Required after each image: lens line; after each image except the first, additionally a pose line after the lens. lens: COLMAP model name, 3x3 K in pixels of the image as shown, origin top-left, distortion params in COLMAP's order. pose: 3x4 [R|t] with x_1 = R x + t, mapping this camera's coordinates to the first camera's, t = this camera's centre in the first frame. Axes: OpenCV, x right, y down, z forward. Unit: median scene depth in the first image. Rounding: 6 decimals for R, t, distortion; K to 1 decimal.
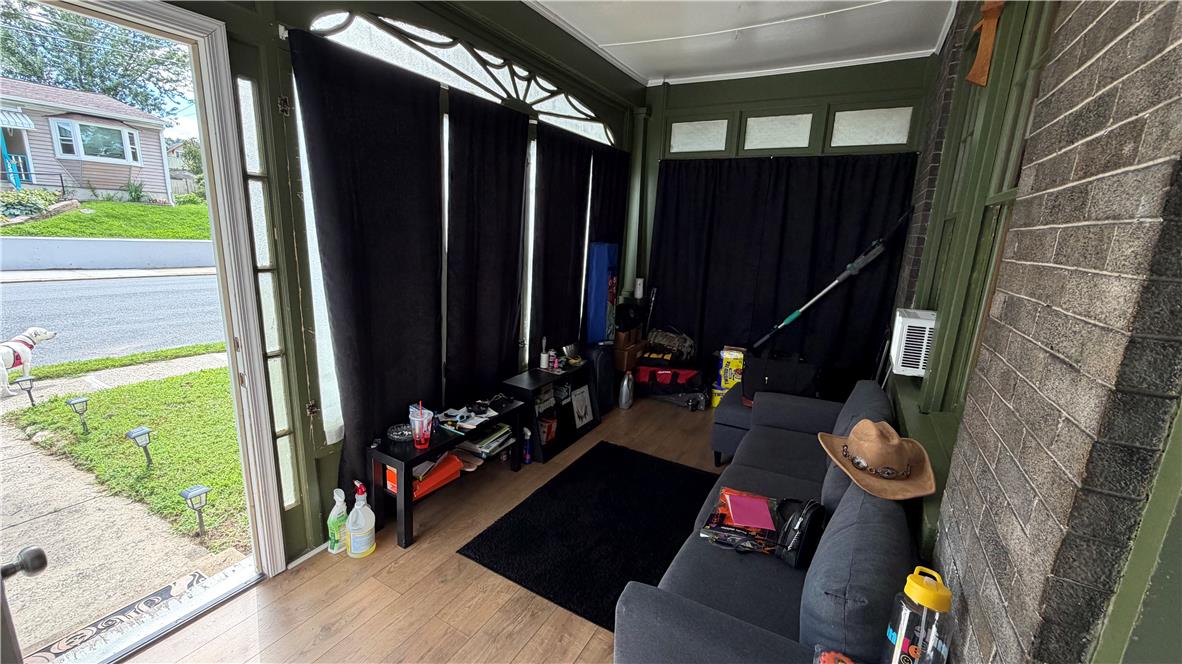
lens RADIAL K [[473.6, 0, 591.2], [0, 473.6, 334.5], [0, 0, 1]] dist [-0.000046, -0.000071]
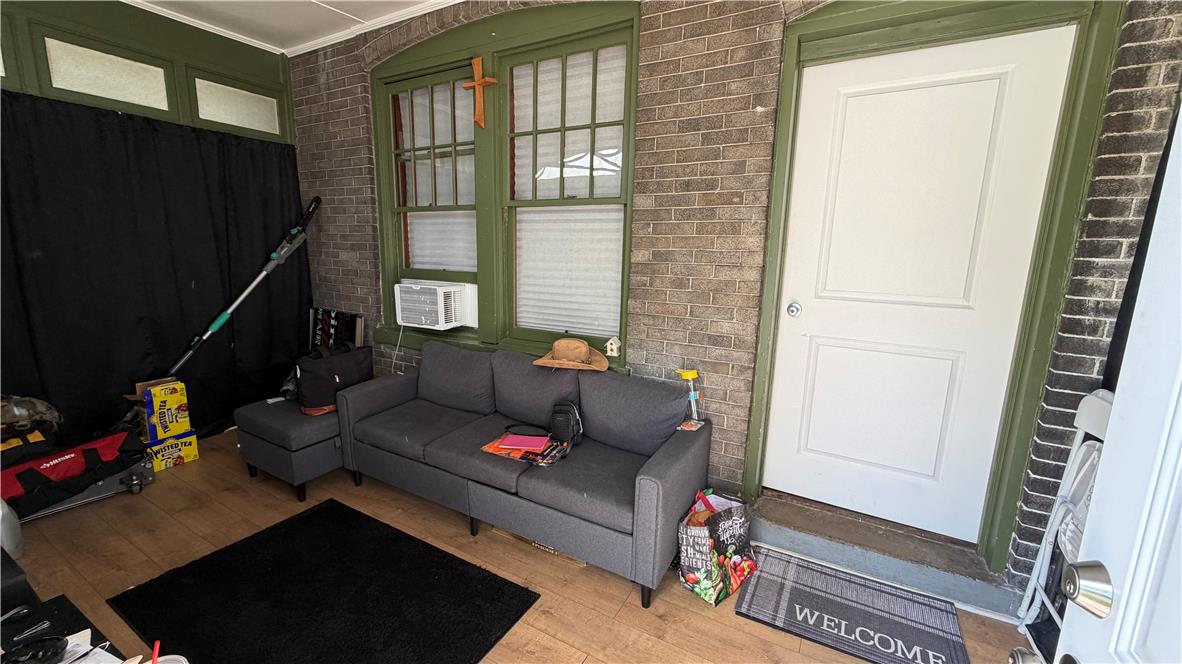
lens RADIAL K [[473.6, 0, 592.0], [0, 473.6, 332.3], [0, 0, 1]] dist [-0.000046, -0.000071]
pose [[0.002482, -0.215342, 0.976536, -0.407165], [0.198917, 0.957130, 0.210557, -0.067098], [-0.980013, 0.193727, 0.045211, 0.344970]]
